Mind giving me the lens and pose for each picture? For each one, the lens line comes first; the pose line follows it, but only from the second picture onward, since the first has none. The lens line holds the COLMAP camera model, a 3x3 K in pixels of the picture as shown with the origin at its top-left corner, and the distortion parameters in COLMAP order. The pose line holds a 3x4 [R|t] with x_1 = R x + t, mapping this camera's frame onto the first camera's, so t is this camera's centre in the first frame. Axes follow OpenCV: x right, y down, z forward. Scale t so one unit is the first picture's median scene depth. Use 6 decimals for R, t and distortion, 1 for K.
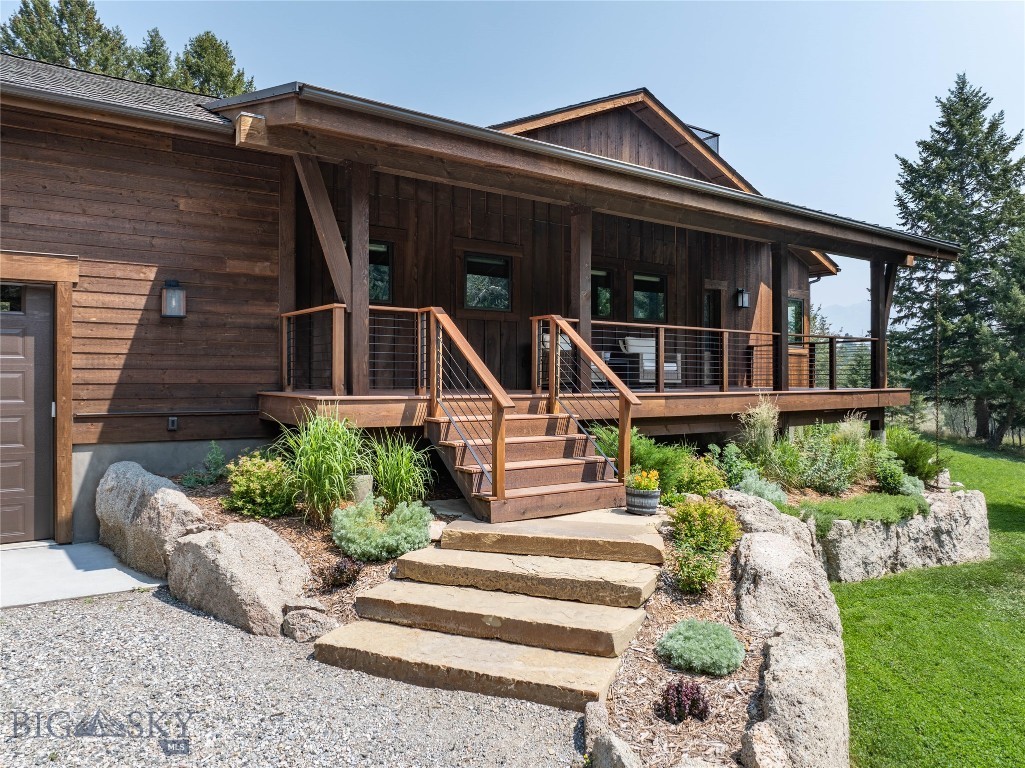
lens RADIAL K [[716.8, 0, 513.1], [0, 716.8, 379.8], [0, 0, 1]] dist [-0.025414, -0.003554]
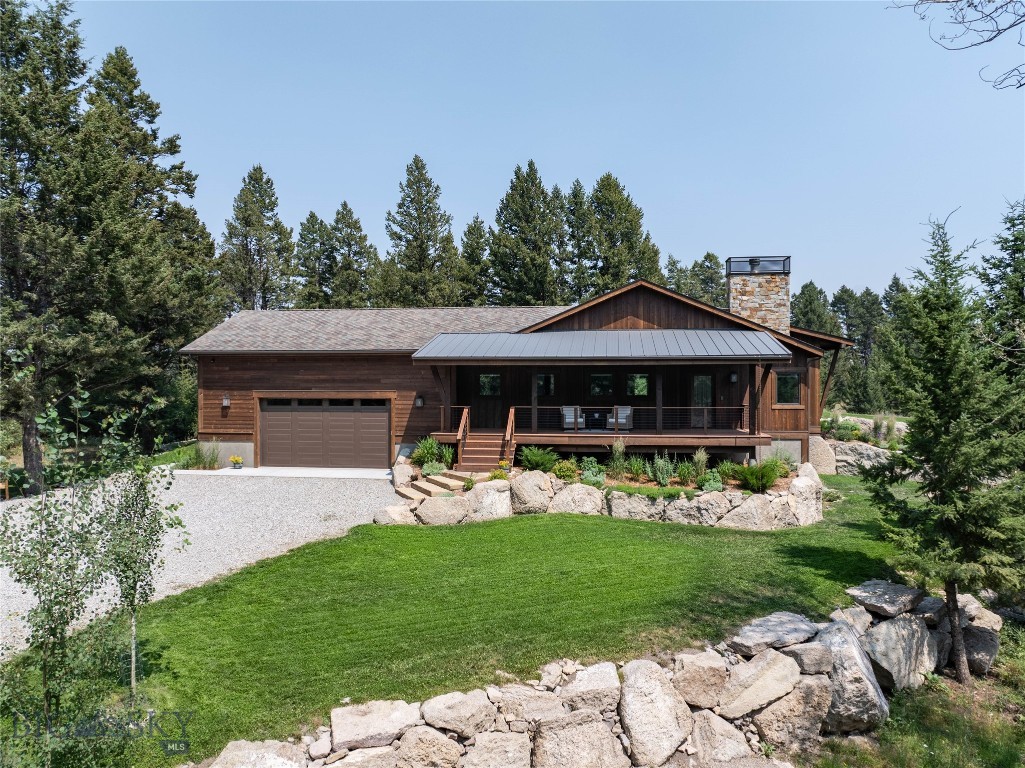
lens RADIAL K [[716.8, 0, 513.8], [0, 716.8, 380.4], [0, 0, 1]] dist [-0.025414, -0.003554]
pose [[0.729730, -0.002787, -0.683730, 1.888417], [0.001259, 0.999995, -0.002732, -0.175628], [0.683734, 0.001132, 0.729730, -1.021103]]
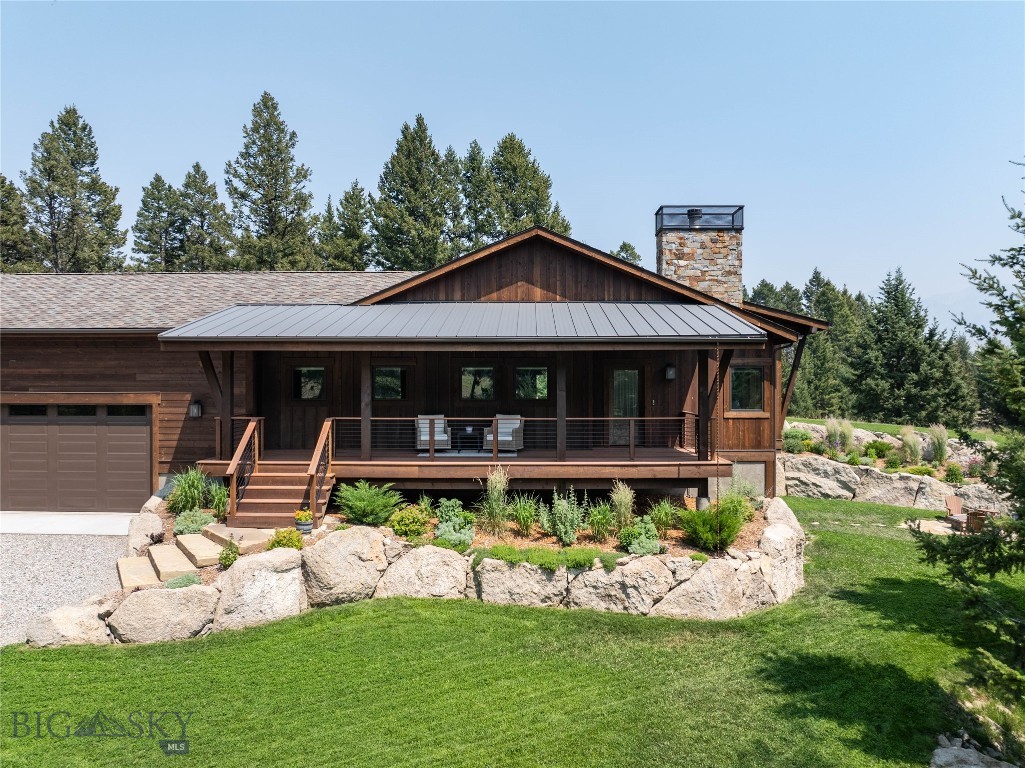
lens RADIAL K [[716.8, 0, 514.7], [0, 716.8, 382.5], [0, 0, 1]] dist [-0.025414, -0.003554]
pose [[0.804721, -0.000203, -0.593653, 1.388212], [0.001061, 0.999999, 0.001096, -0.168856], [0.593653, -0.001511, 0.804720, -0.151387]]
